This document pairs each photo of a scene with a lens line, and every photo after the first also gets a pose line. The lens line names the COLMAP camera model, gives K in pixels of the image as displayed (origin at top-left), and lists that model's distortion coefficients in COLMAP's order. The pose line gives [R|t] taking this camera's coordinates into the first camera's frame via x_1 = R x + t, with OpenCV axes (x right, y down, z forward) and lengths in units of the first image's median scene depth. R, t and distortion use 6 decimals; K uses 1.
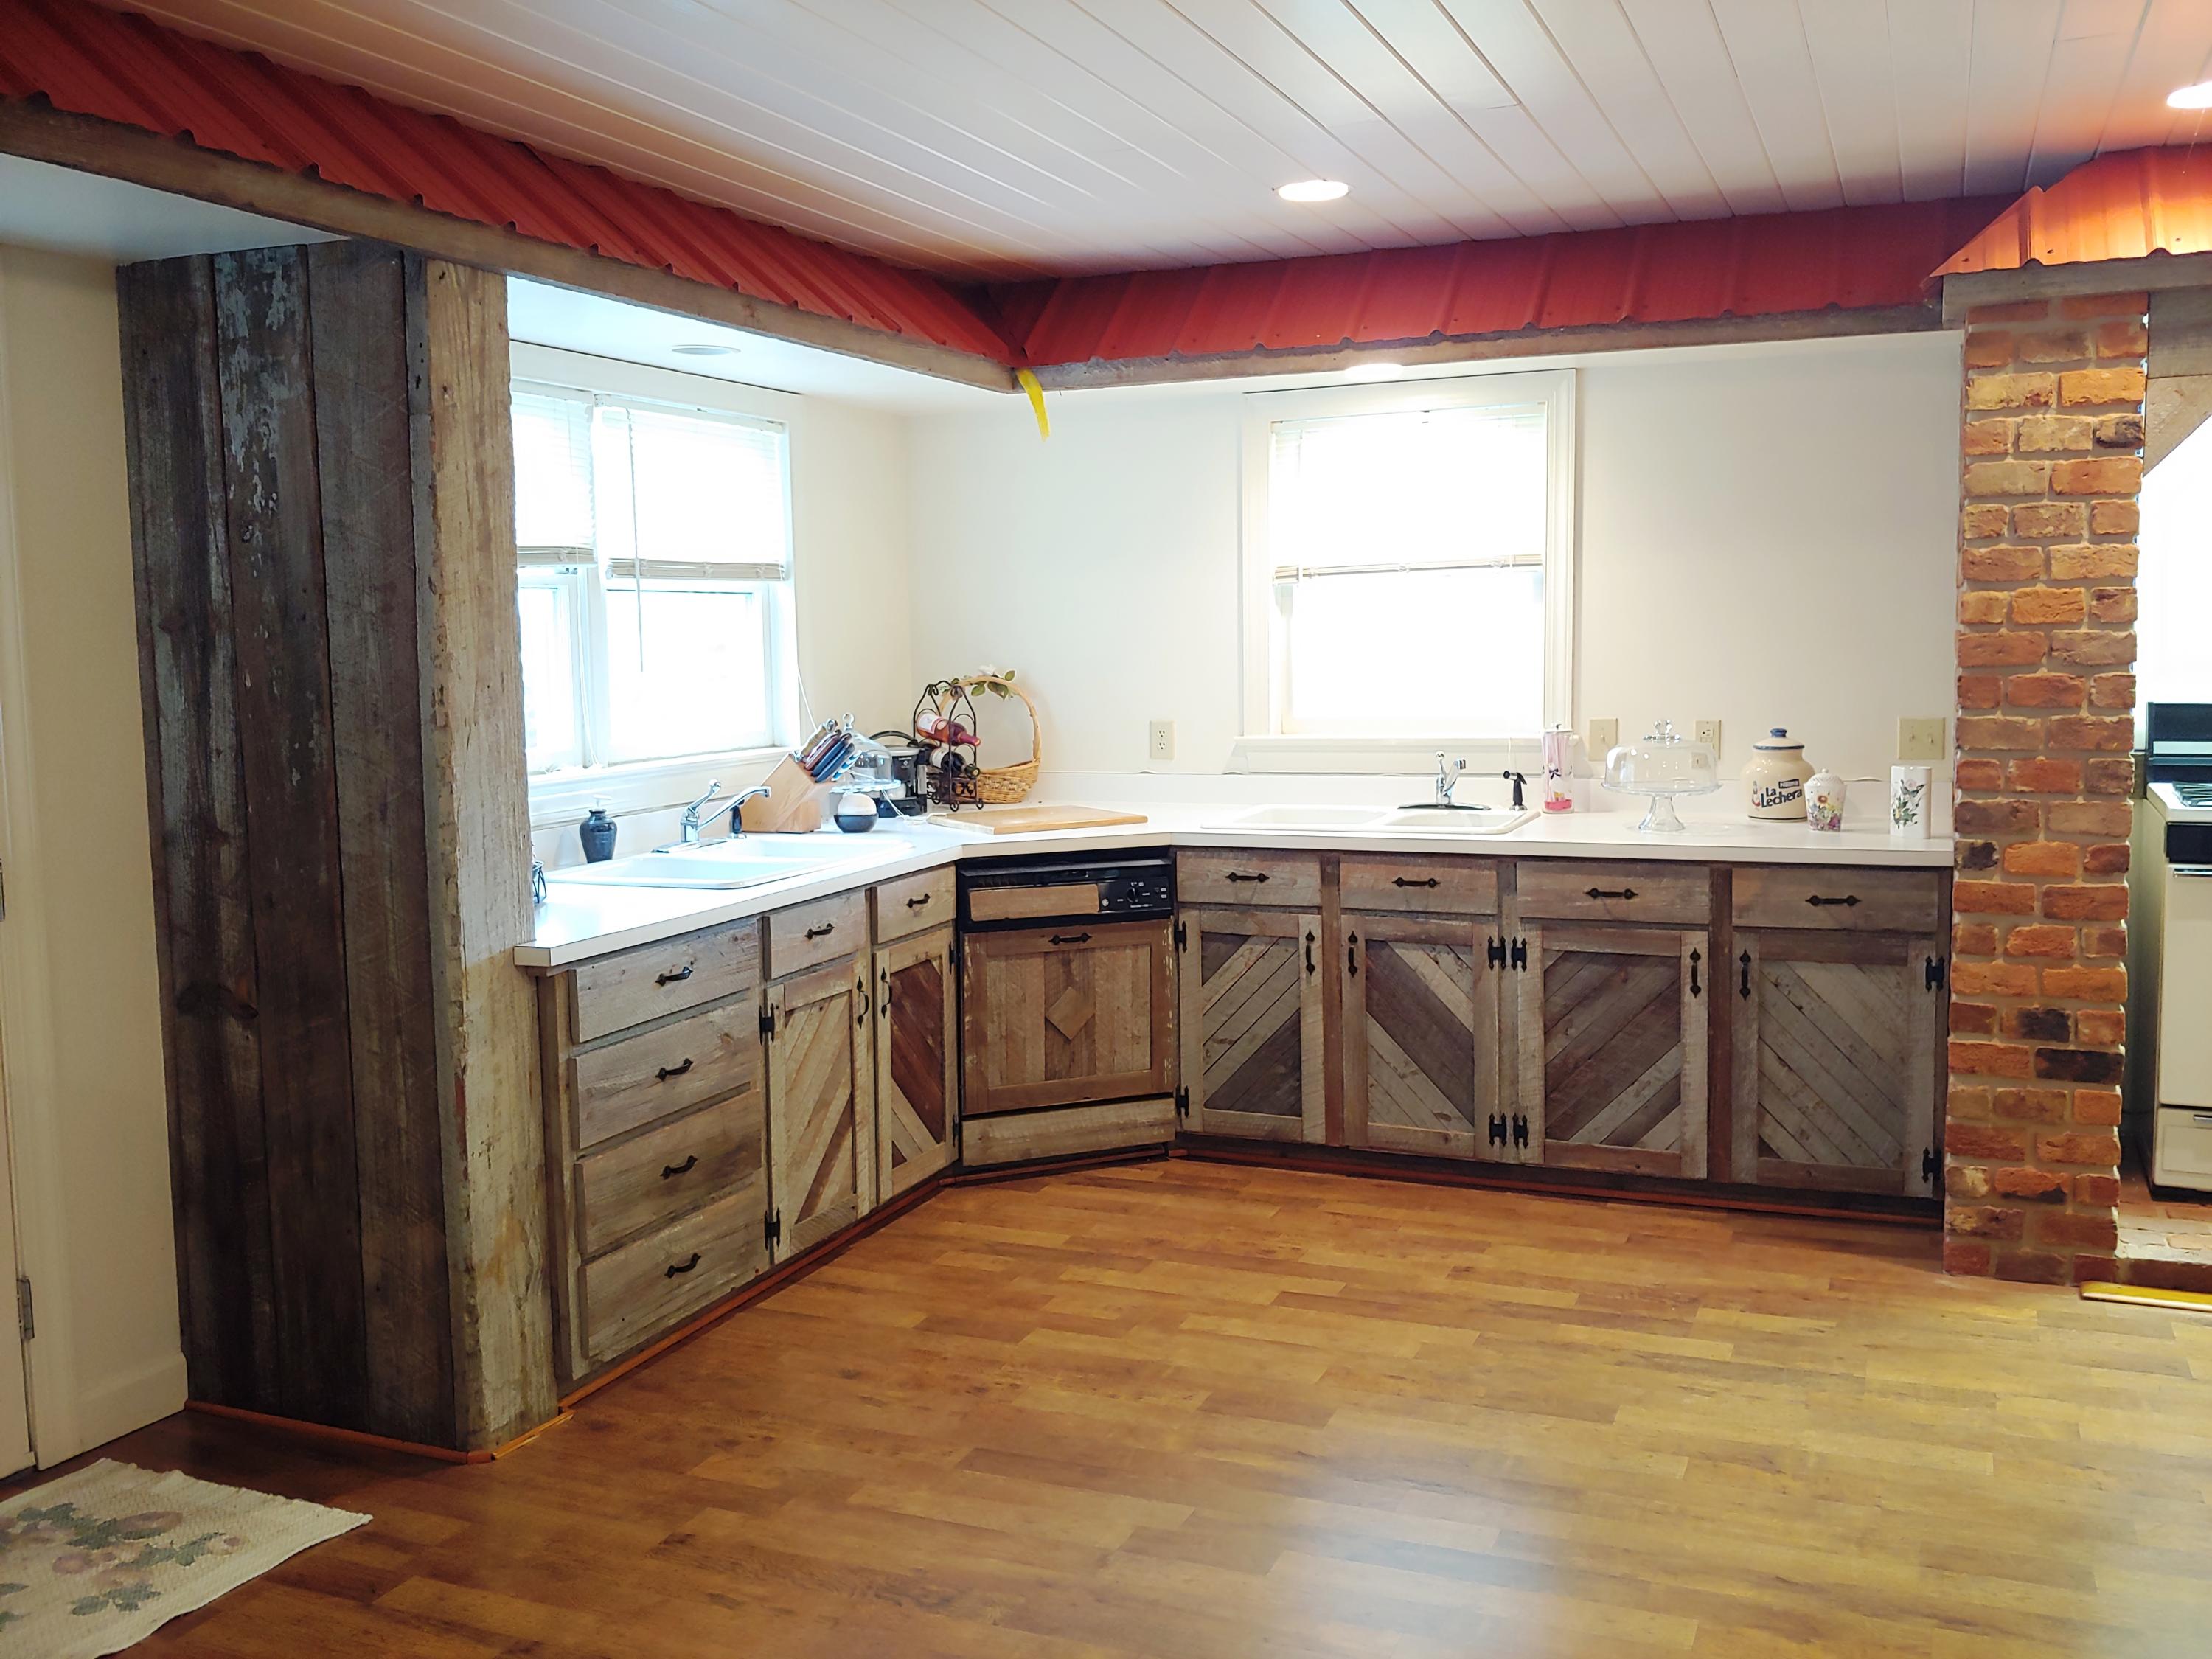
lens RADIAL K [[1928.8, 0, 1115.9], [0, 1928.8, 803.9], [0, 0, 1]] dist [0.085154, -0.239577]
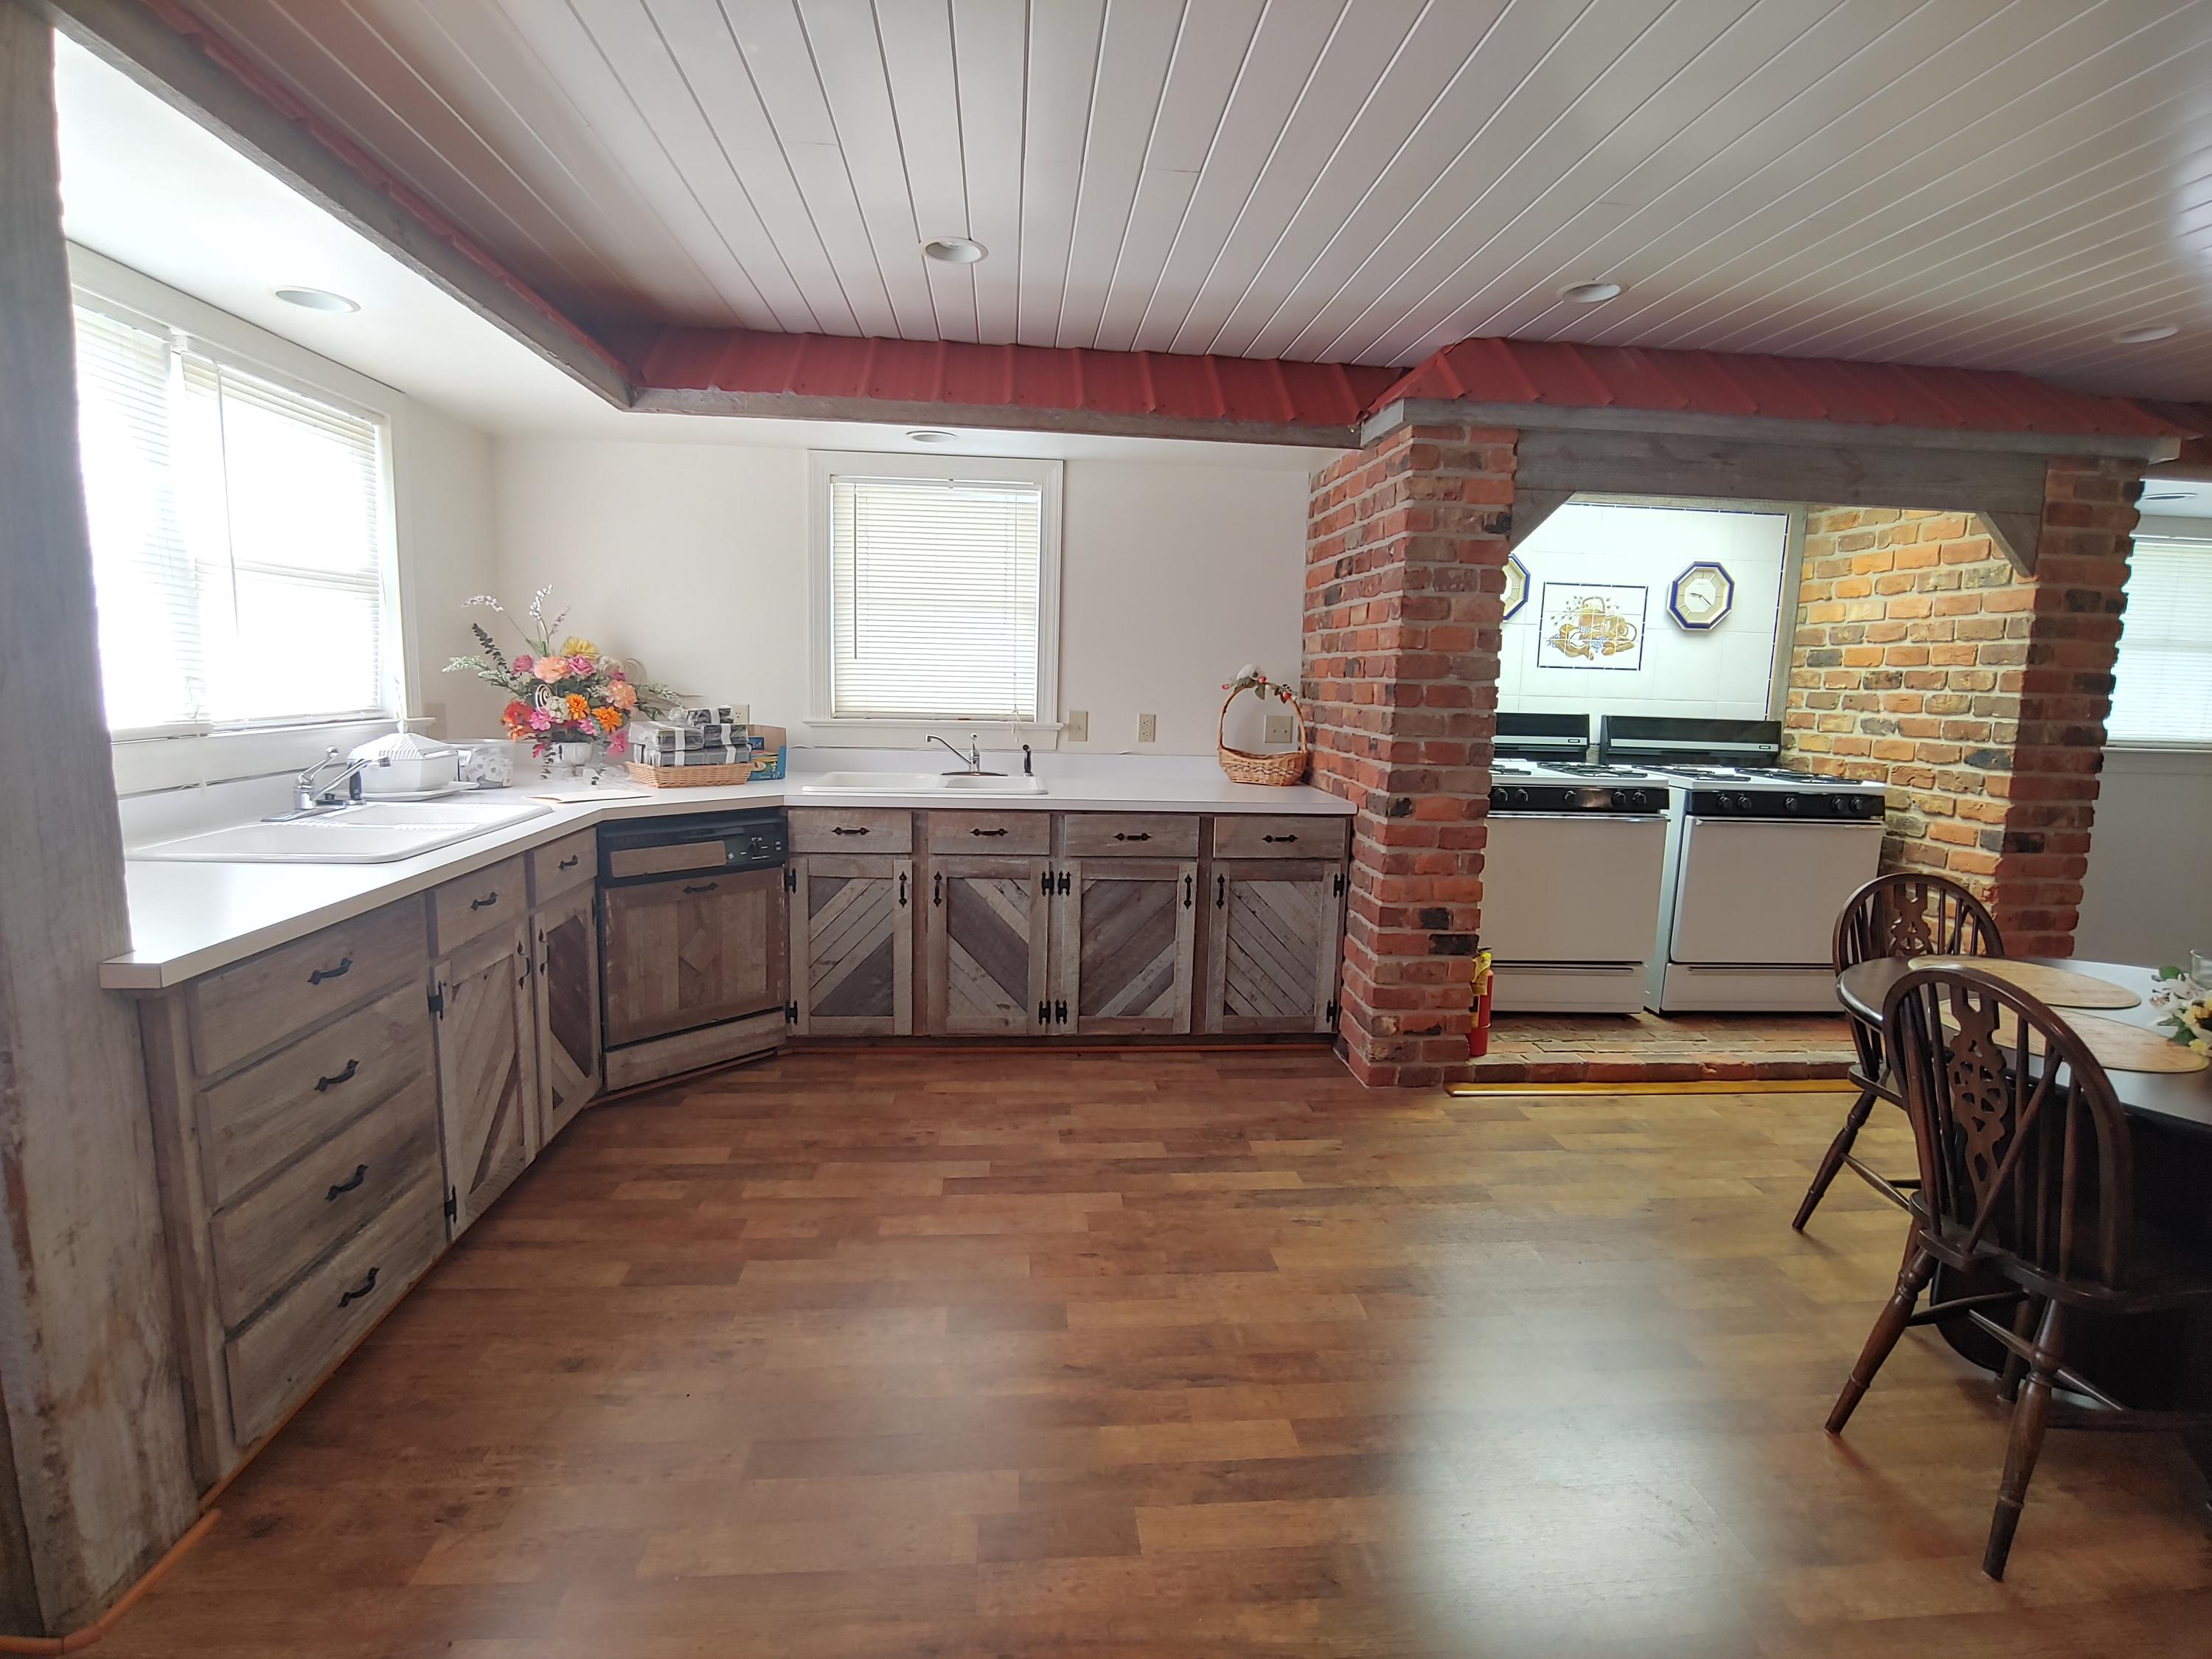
lens RADIAL K [[1058.6, 0, 1100.0], [0, 1058.6, 824.8], [0, 0, 1]] dist [-0.016936, 0.000486]
pose [[0.884066, -0.022821, 0.466805, -0.124744], [-0.001047, 0.998708, 0.050807, -0.000552], [-0.467362, -0.045405, 0.882900, 0.376379]]
